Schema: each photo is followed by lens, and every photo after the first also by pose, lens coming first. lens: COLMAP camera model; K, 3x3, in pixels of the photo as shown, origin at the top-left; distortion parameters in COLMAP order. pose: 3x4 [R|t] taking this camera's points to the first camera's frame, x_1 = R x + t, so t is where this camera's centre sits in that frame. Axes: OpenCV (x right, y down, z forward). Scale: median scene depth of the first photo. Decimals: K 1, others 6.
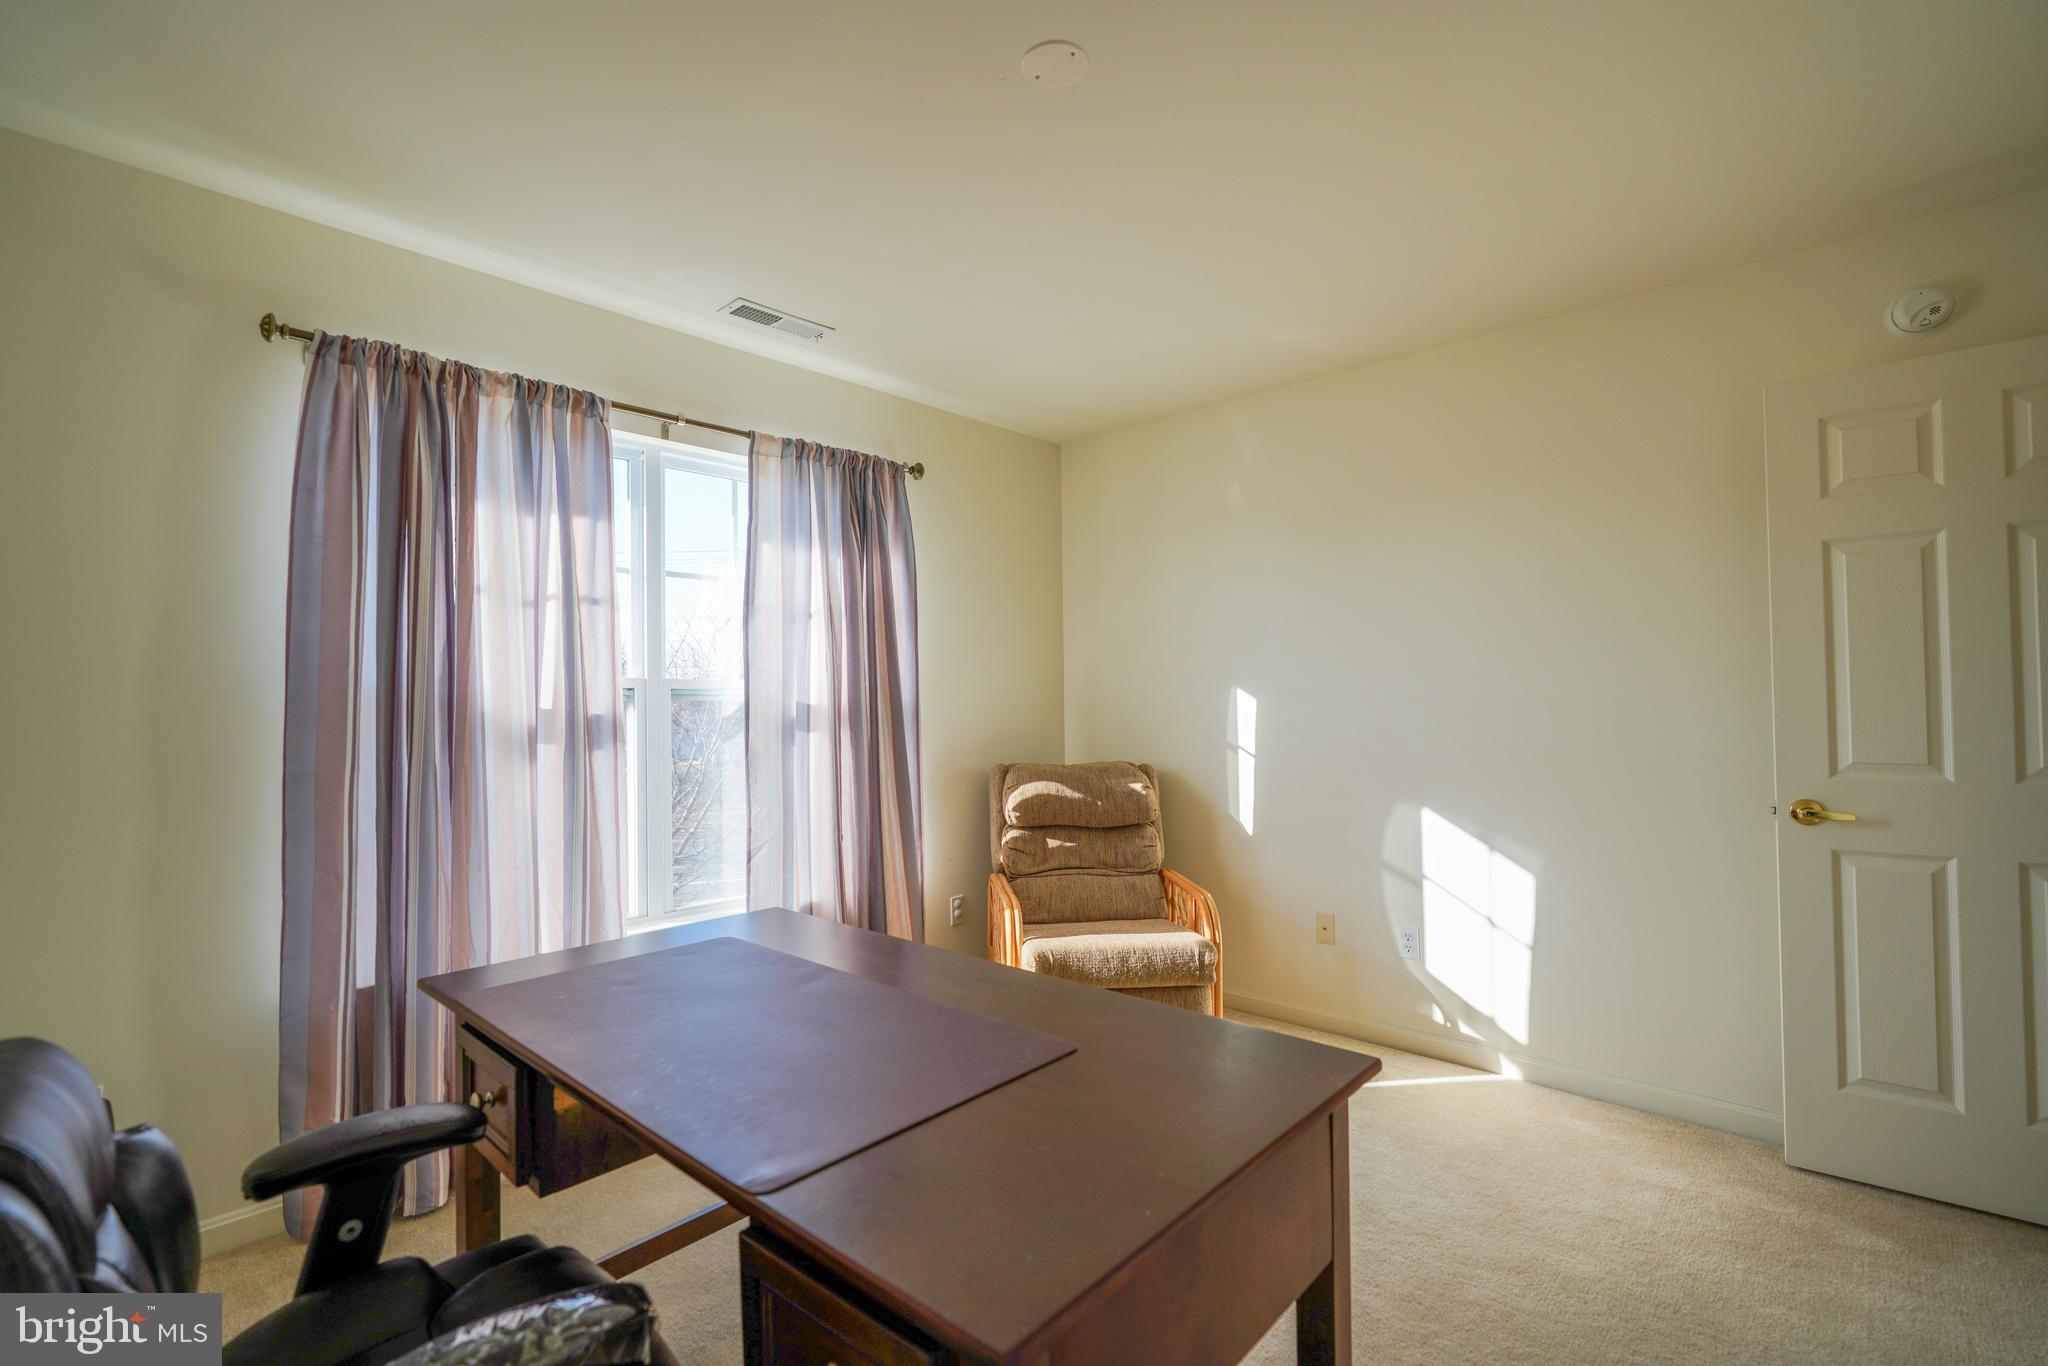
lens RADIAL K [[918.8, 0, 1019.7], [0, 918.8, 684.5], [0, 0, 1]] dist [-0.013332, 0.005804]
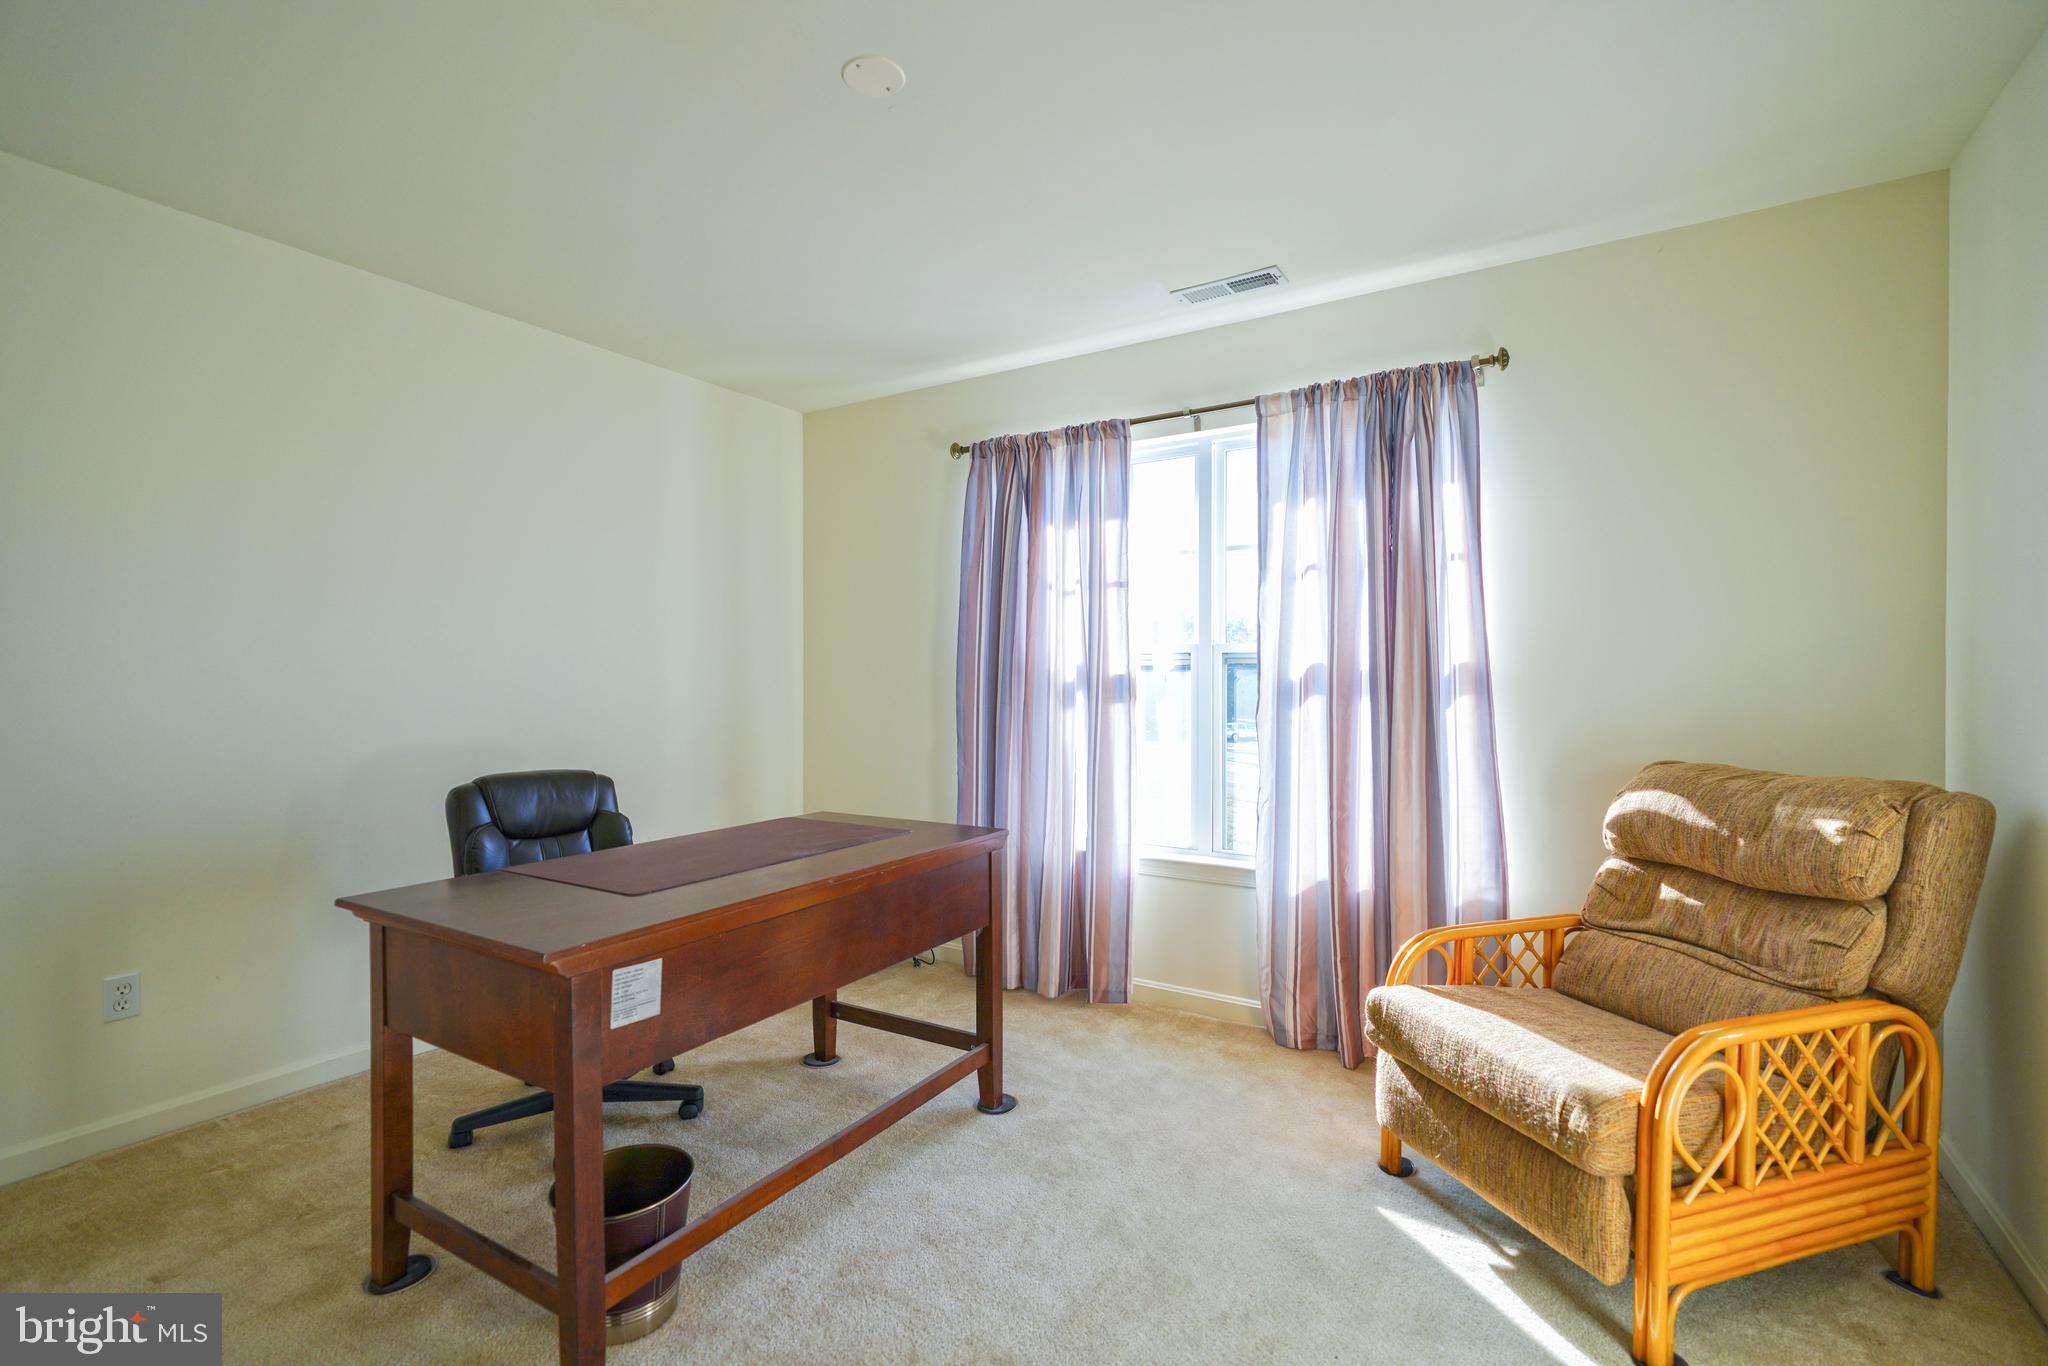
lens RADIAL K [[918.8, 0, 1021.1], [0, 918.8, 681.9], [0, 0, 1]] dist [-0.013332, 0.005804]
pose [[0.183373, 0.015084, -0.982928, 0.646163], [0.014902, 0.999725, 0.018122, 0.015853], [0.982930, -0.017971, 0.183098, 0.539820]]
